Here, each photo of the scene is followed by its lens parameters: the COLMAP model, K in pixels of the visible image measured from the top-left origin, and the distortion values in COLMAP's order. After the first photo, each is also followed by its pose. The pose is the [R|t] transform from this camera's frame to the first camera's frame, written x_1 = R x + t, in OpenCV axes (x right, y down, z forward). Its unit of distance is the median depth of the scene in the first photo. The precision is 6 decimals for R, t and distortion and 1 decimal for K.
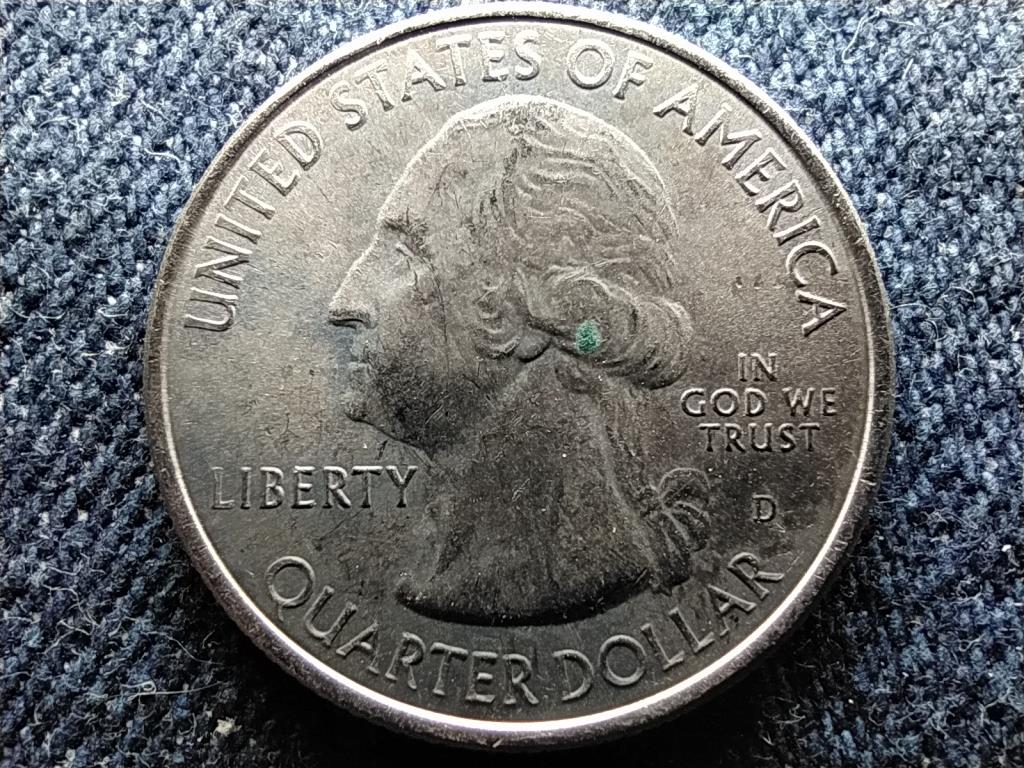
lens RADIAL K [[579.3, 0, 509.0], [0, 579.3, 400.3], [0, 0, 1]] dist [0.042094, -0.021806]
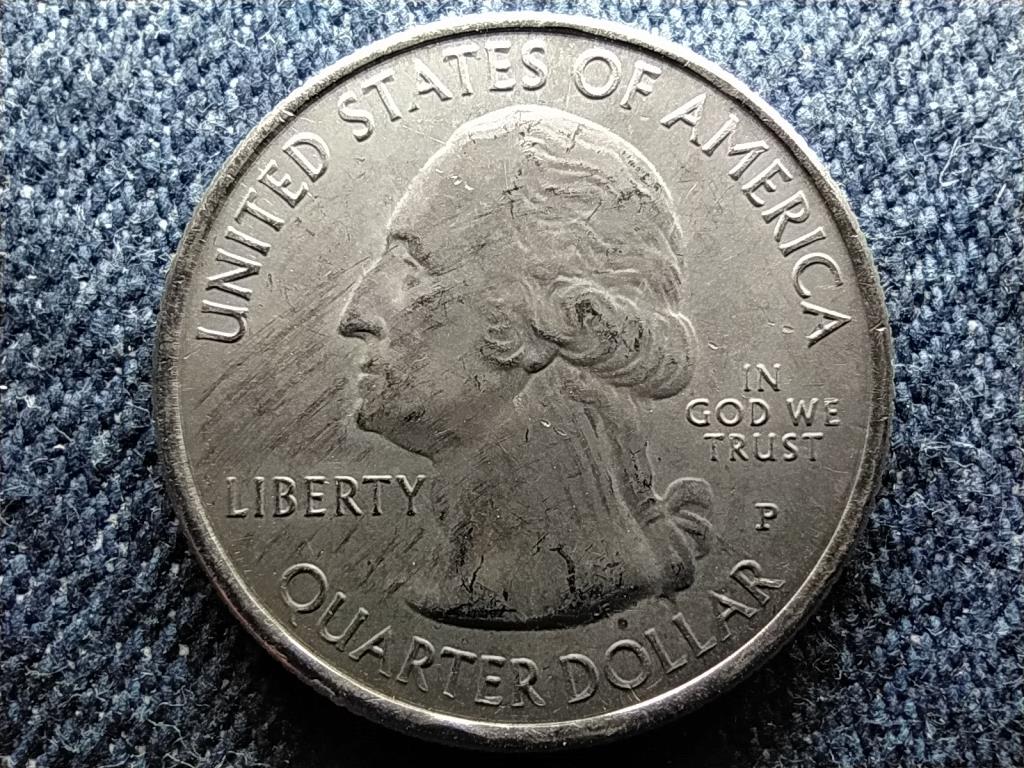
lens RADIAL K [[579.3, 0, 495.2], [0, 579.3, 390.2], [0, 0, 1]] dist [0.042094, -0.021806]
pose [[0.999928, -0.011108, 0.004593, -0.184625], [0.010951, 0.999399, 0.032904, -0.275888], [-0.004956, -0.032852, 0.999448, -0.001680]]
